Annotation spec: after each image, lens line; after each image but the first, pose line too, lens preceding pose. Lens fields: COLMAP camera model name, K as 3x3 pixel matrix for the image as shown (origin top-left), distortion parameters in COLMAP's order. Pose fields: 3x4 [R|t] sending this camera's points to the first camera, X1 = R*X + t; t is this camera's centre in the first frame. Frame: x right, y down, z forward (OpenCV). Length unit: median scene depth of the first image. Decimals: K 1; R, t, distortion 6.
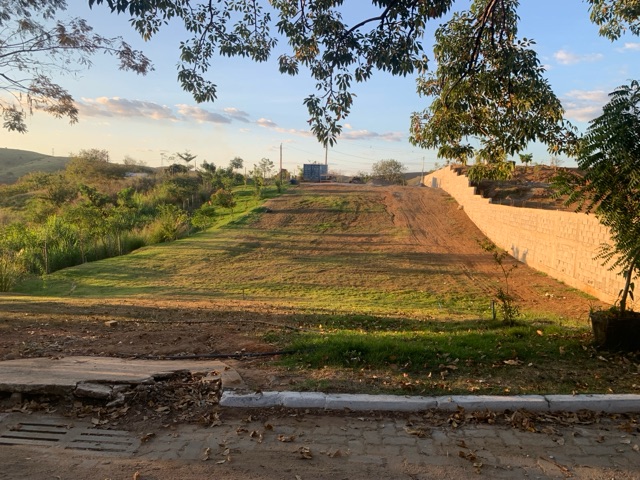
lens RADIAL K [[488.7, 0, 316.2], [0, 488.7, 237.9], [0, 0, 1]] dist [0.073663, -0.123116]
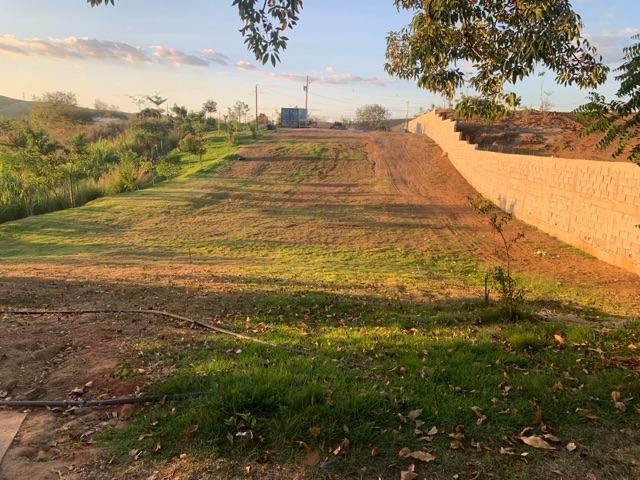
lens RADIAL K [[488.7, 0, 316.2], [0, 488.7, 237.9], [0, 0, 1]] dist [0.073663, -0.123116]
pose [[0.999453, -0.005764, 0.032552, 0.028961], [0.002325, 0.994499, 0.104723, -0.004080], [-0.032977, -0.104590, 0.993969, 0.100625]]
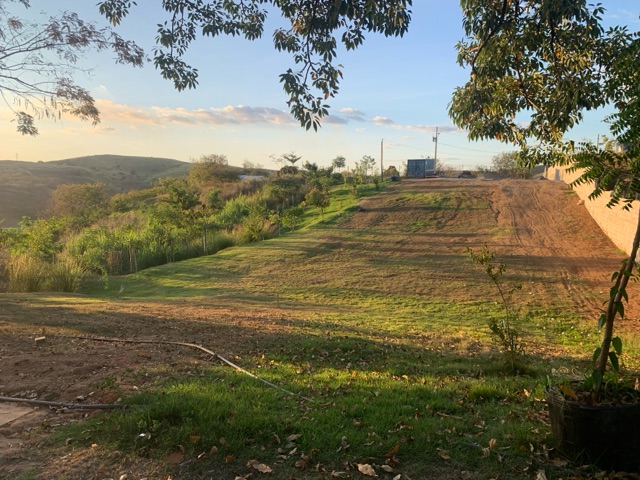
lens RADIAL K [[488.7, 0, 316.2], [0, 488.7, 237.9], [0, 0, 1]] dist [0.073663, -0.123116]
pose [[0.971150, -0.001747, -0.238463, 0.095127], [0.002362, 0.999995, 0.002293, -0.004195], [0.238458, -0.002790, 0.971149, 0.084197]]
